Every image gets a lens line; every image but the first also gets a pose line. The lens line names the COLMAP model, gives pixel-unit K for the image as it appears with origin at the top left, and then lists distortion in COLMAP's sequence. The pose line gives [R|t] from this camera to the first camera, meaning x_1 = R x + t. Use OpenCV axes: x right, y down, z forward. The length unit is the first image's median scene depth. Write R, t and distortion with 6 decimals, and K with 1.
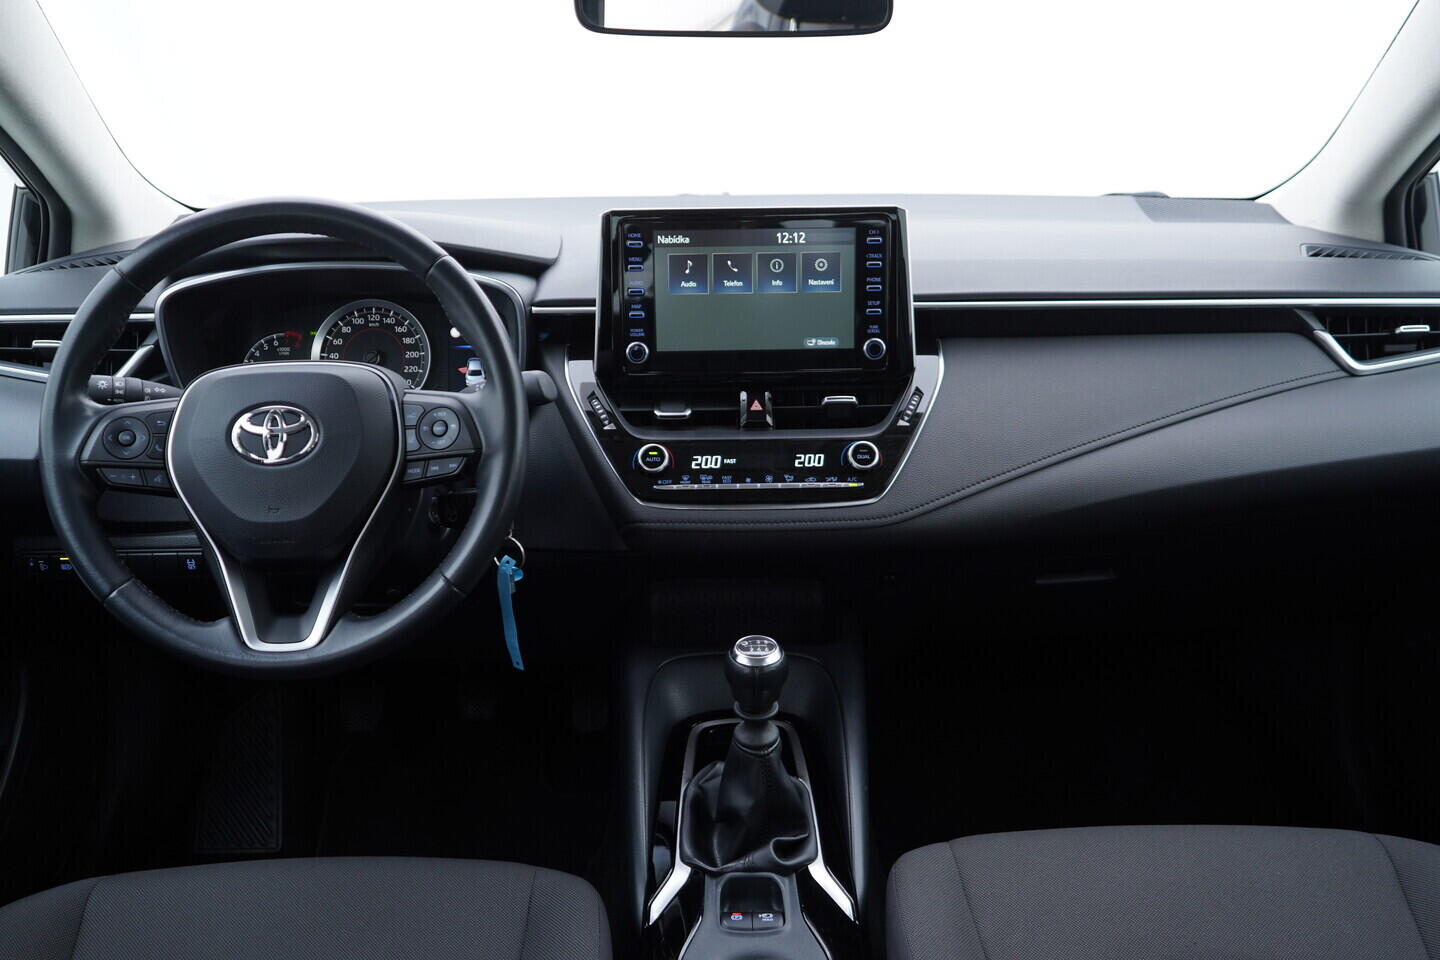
lens RADIAL K [[1467.2, 0, 721.5], [0, 1467.2, 468.5], [0, 0, 1]] dist [-0.004172, 0.000000]
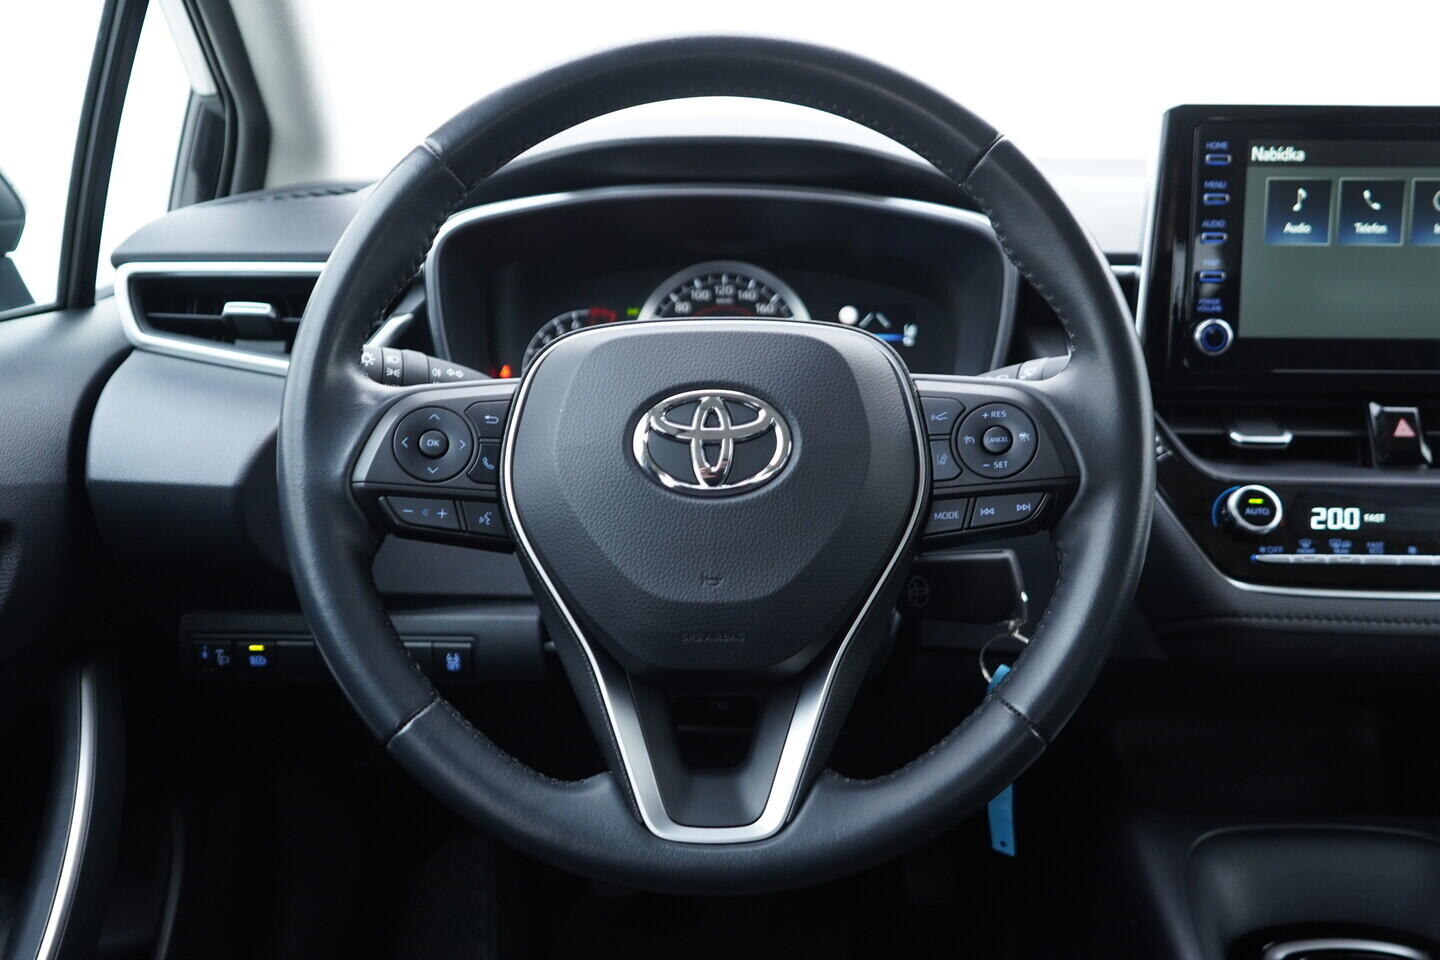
lens RADIAL K [[1467.2, 0, 728.8], [0, 1467.2, 475.4], [0, 0, 1]] dist [-0.004172, 0.000000]
pose [[0.999439, 0.024296, -0.023031, -0.247110], [-0.025390, 0.998503, -0.048449, 0.013601], [0.021820, 0.049007, 0.998560, 0.393422]]
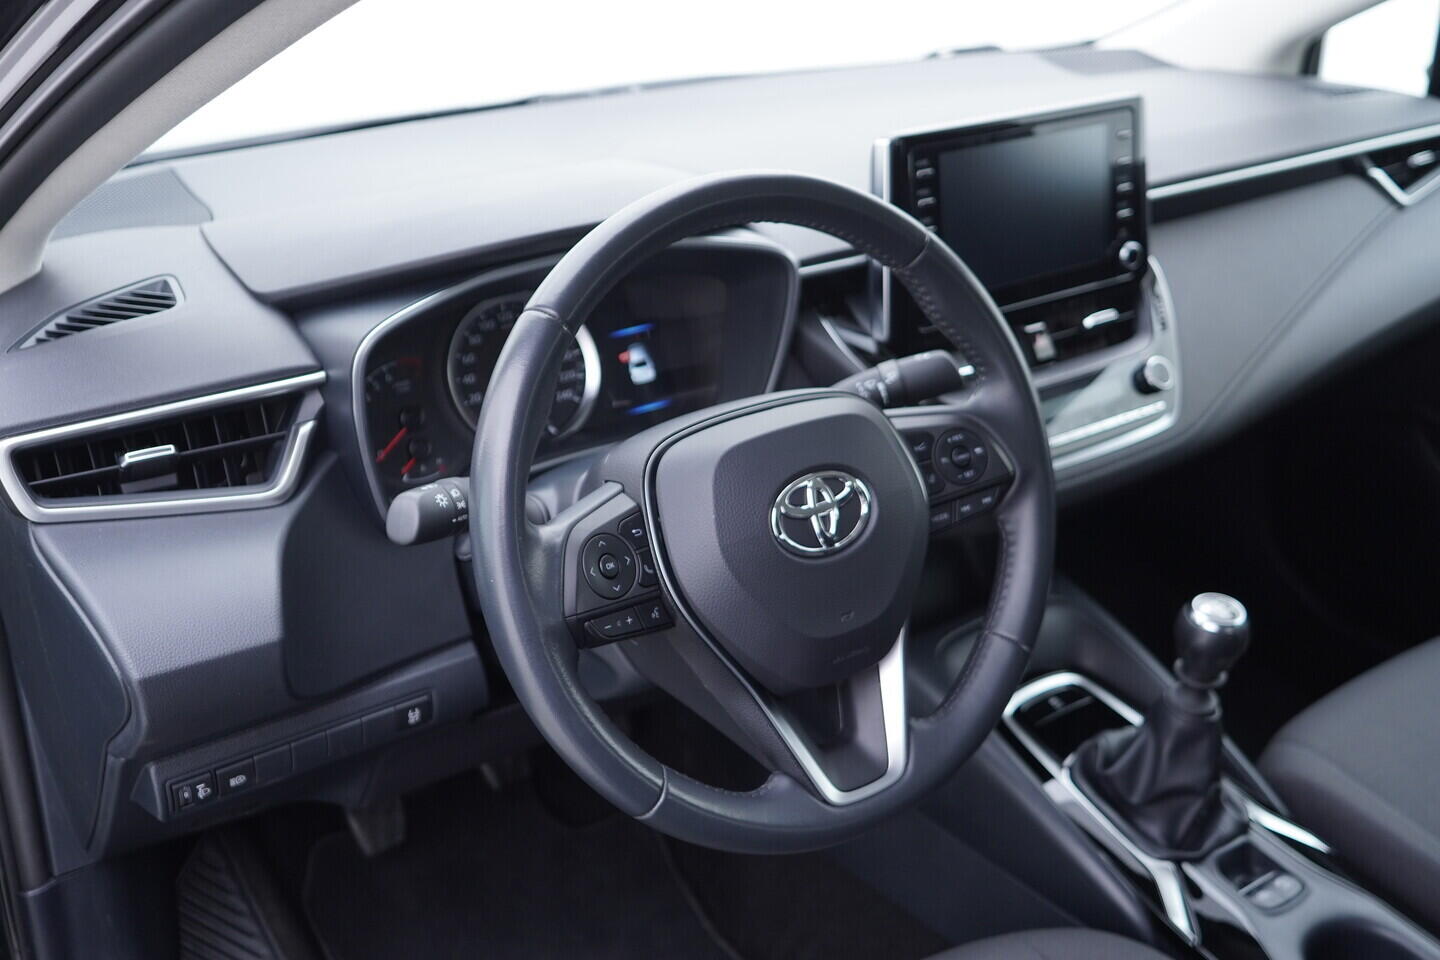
lens RADIAL K [[1467.2, 0, 724.1], [0, 1467.2, 478.3], [0, 0, 1]] dist [-0.004172, 0.000000]
pose [[0.829135, -0.234271, 0.507594, -0.607973], [0.177943, 0.971332, 0.157638, -0.136715], [-0.529973, -0.040380, 0.847053, 0.364339]]
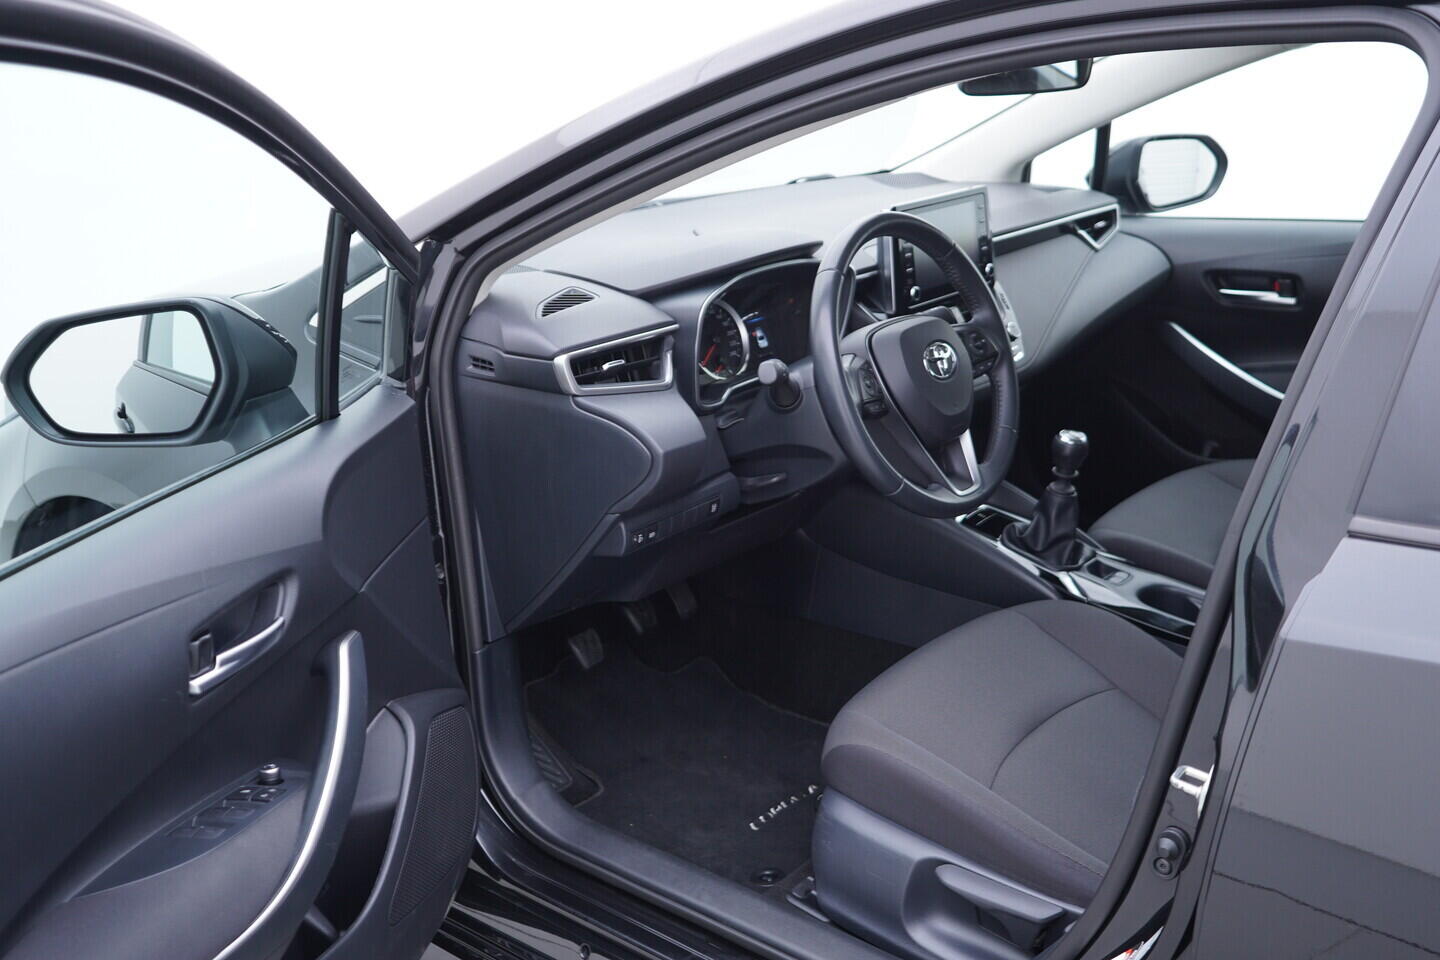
lens RADIAL K [[1467.2, 0, 720.1], [0, 1467.2, 479.3], [0, 0, 1]] dist [-0.004172, 0.000000]
pose [[0.645461, -0.245427, 0.723288, -1.408194], [0.244854, 0.963479, 0.108422, -0.109733], [-0.723482, 0.107118, 0.681982, 0.095467]]
